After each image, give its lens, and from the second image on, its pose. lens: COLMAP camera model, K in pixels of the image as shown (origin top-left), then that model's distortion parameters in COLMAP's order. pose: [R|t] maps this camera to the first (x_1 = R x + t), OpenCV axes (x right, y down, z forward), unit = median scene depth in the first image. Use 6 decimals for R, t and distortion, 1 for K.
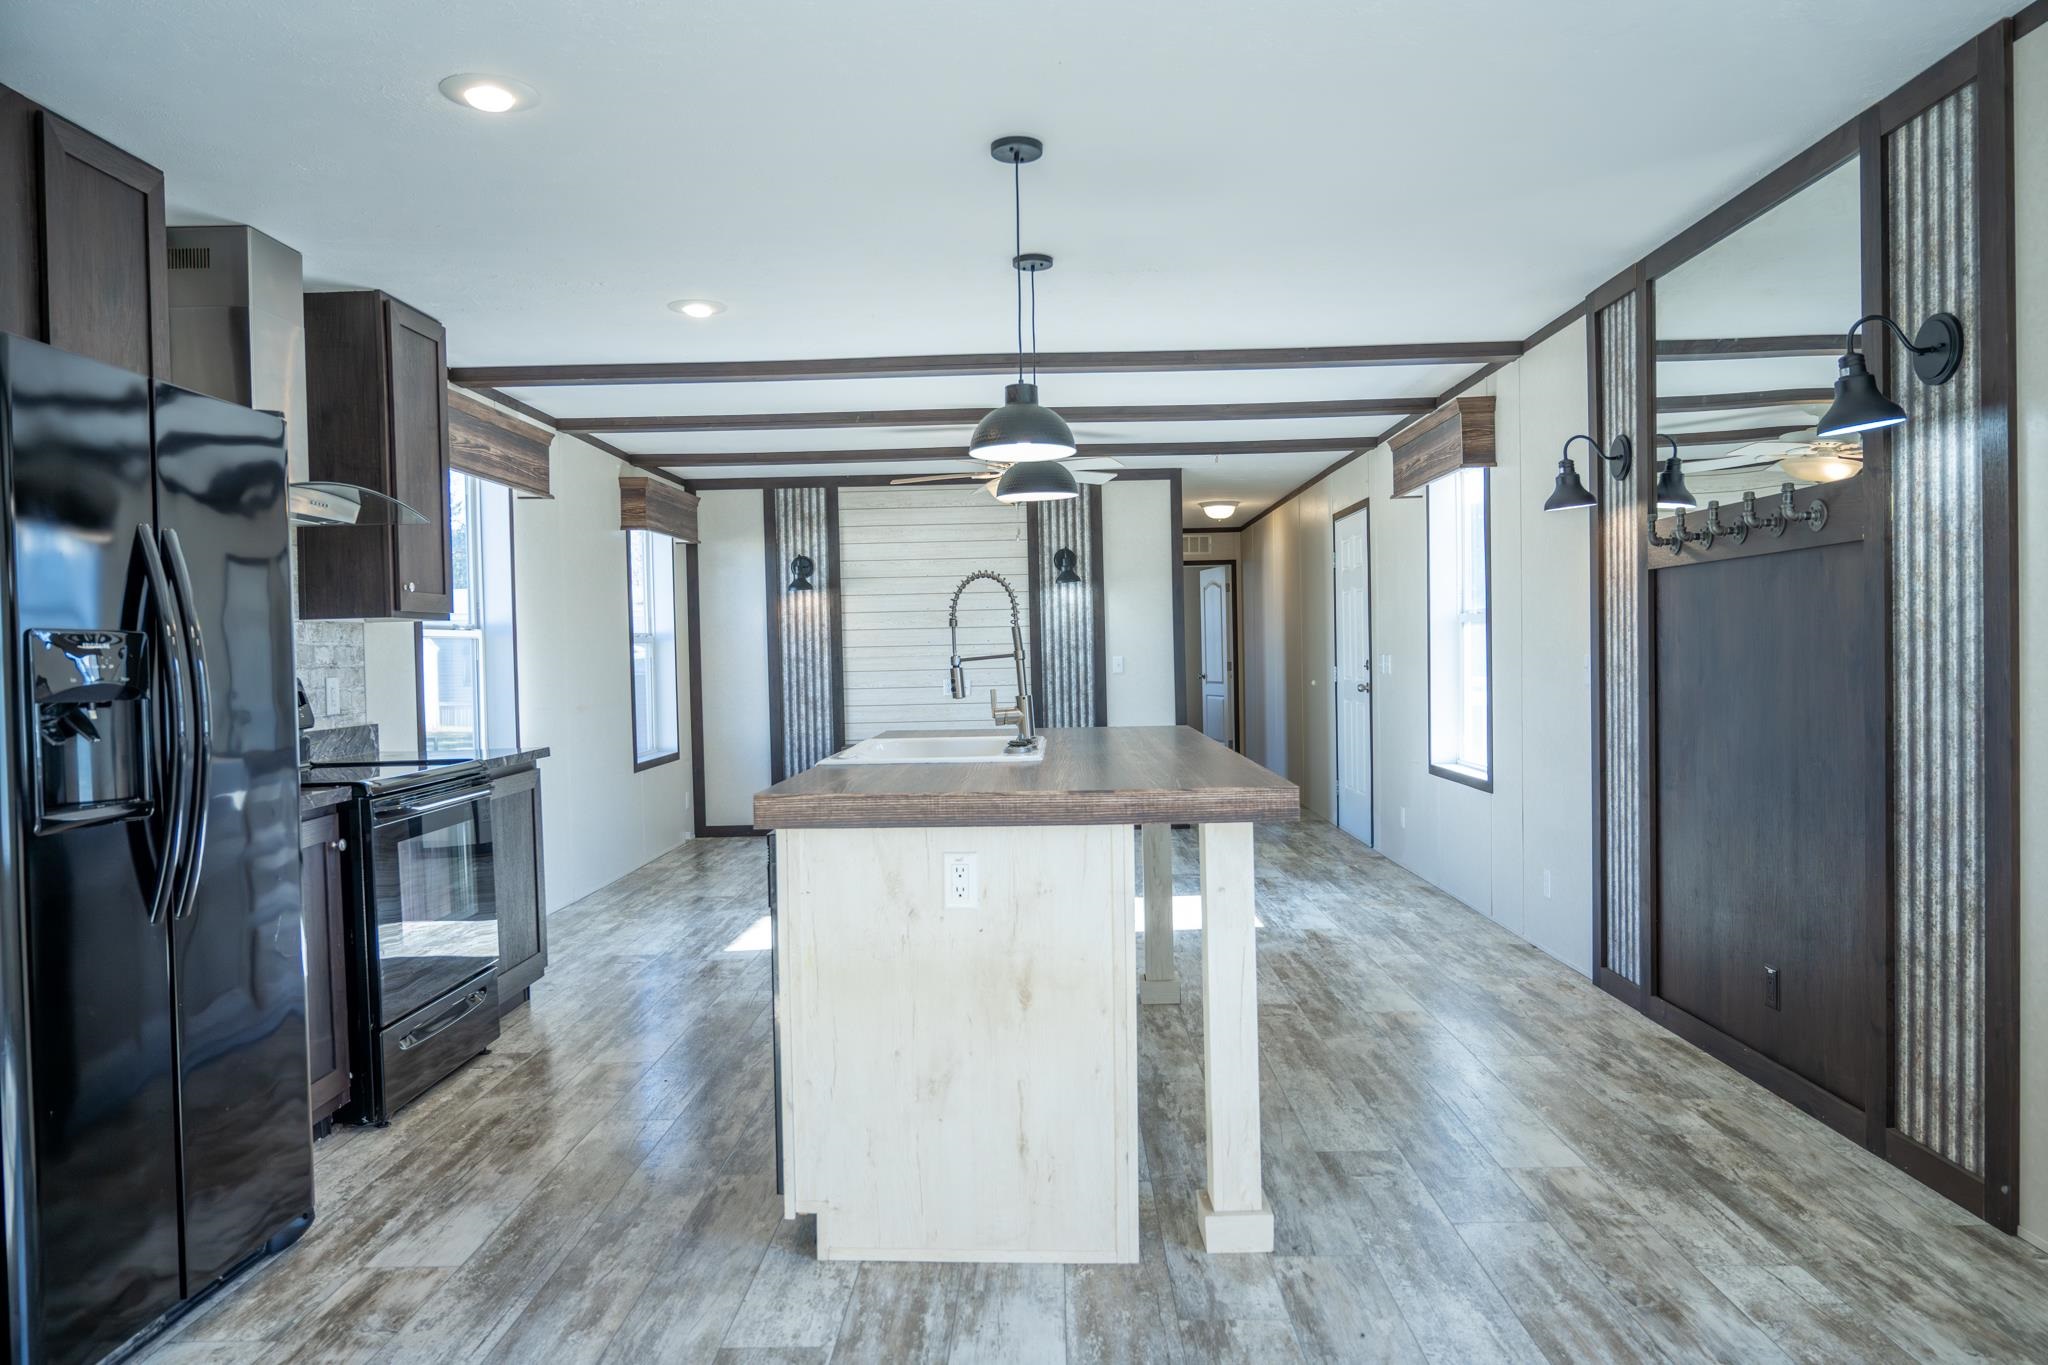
lens RADIAL K [[1360.8, 0, 1016.5], [0, 1360.8, 693.2], [0, 0, 1]] dist [-0.009752, 0.006105]
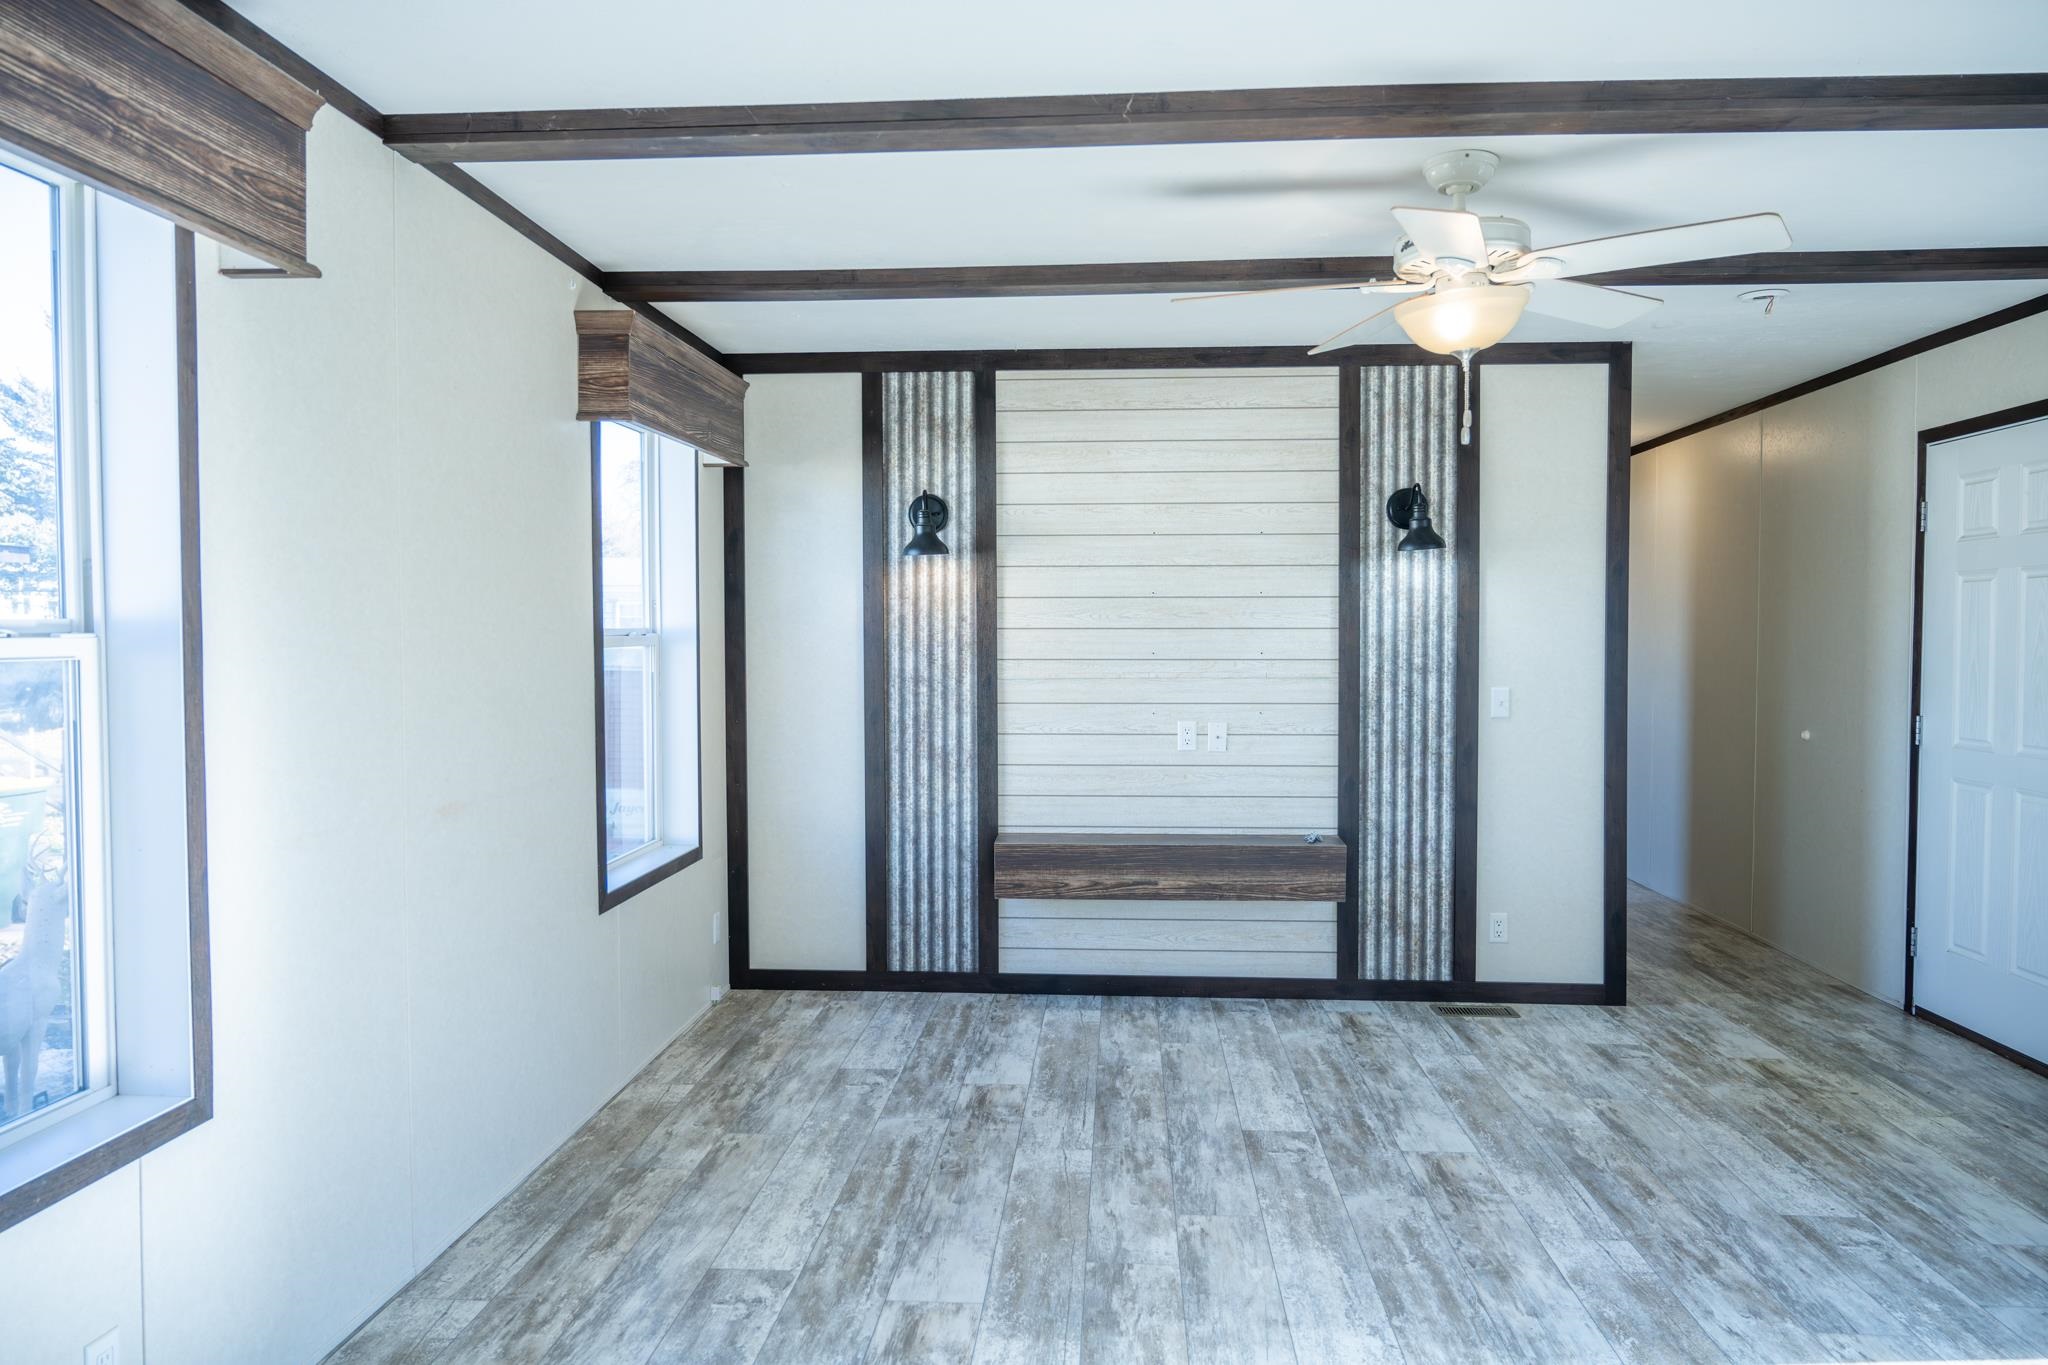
lens RADIAL K [[1360.8, 0, 1003.8], [0, 1360.8, 695.0], [0, 0, 1]] dist [-0.009752, 0.006105]
pose [[0.997846, 0.024419, -0.060893, -0.091261], [-0.023416, 0.999579, 0.017132, -0.028814], [0.061286, -0.015669, 0.997997, 0.445055]]
